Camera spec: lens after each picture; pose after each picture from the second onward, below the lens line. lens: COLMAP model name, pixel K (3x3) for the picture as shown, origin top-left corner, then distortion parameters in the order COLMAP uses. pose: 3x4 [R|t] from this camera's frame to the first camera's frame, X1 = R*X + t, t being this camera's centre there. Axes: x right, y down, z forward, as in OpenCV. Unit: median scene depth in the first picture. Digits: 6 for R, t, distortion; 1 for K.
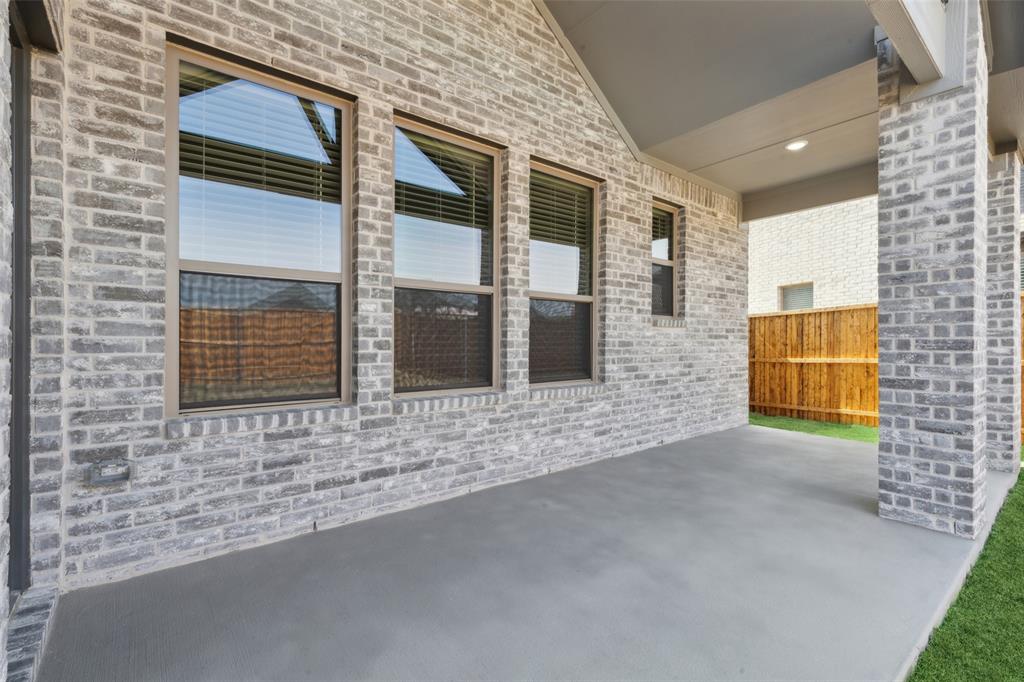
lens RADIAL K [[459.4, 0, 511.5], [0, 459.4, 338.9], [0, 0, 1]] dist [0.005756, -0.000143]
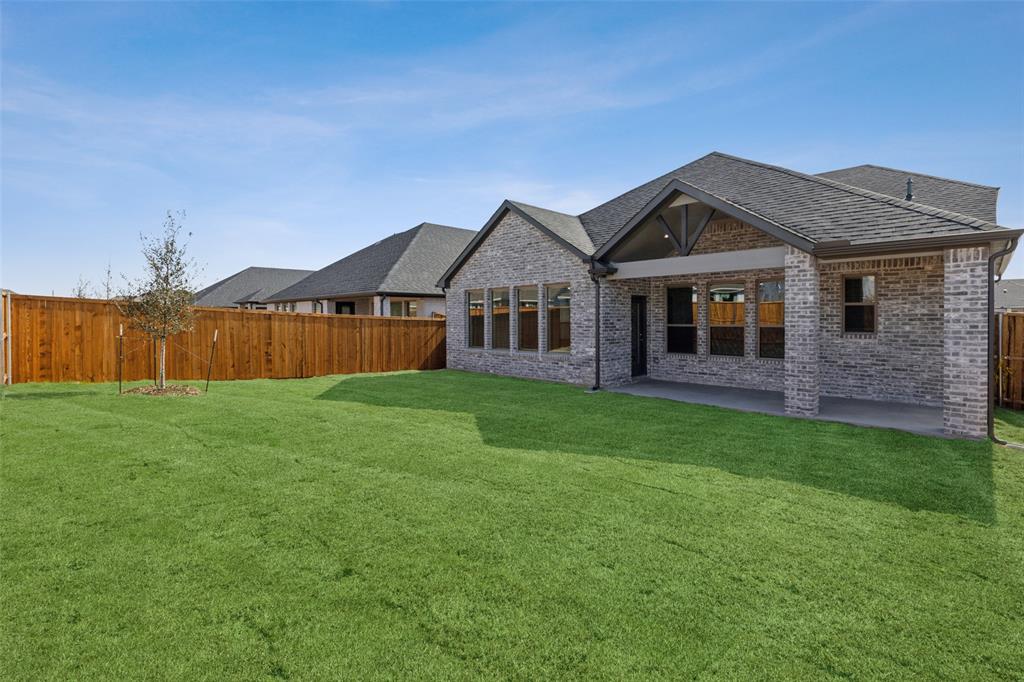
lens RADIAL K [[459.4, 0, 513.8], [0, 459.4, 331.3], [0, 0, 1]] dist [0.005756, -0.000143]
pose [[0.094334, 0.019655, -0.995347, 2.286962], [0.001025, 0.999803, 0.019840, -0.103301], [0.995540, -0.002892, 0.094295, -0.665594]]
